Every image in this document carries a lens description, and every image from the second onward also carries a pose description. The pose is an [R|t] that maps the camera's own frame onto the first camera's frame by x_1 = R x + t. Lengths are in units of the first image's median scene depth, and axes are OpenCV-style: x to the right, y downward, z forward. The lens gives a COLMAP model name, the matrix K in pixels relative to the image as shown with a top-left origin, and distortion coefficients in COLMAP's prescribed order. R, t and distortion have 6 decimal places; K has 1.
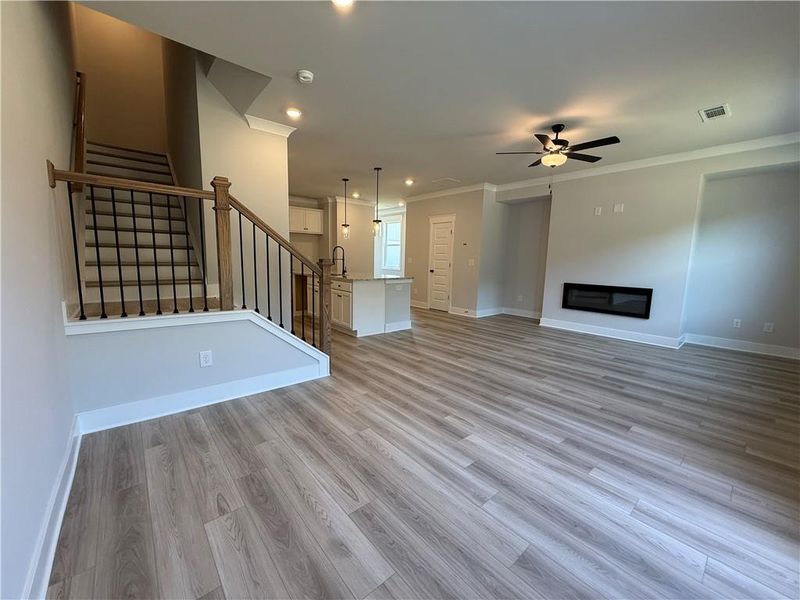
lens RADIAL K [[319.4, 0, 398.4], [0, 319.4, 300.2], [0, 0, 1]] dist [0.001626, -0.000028]
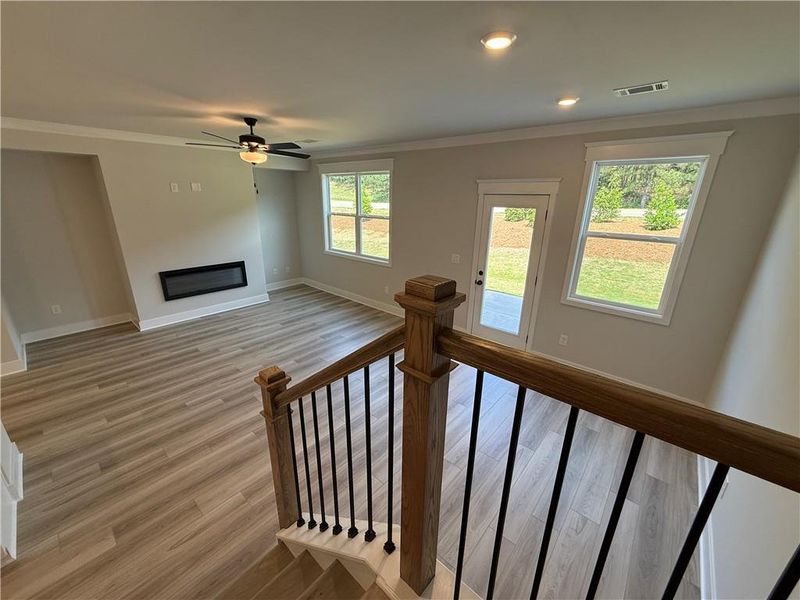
lens RADIAL K [[319.4, 0, 398.2], [0, 319.4, 300.0], [0, 0, 1]] dist [0.001626, -0.000028]
pose [[-0.135125, -0.333214, 0.933118, -0.492902], [0.113670, 0.930325, 0.348677, -0.276028], [-0.984287, 0.153183, -0.087834, 0.617404]]
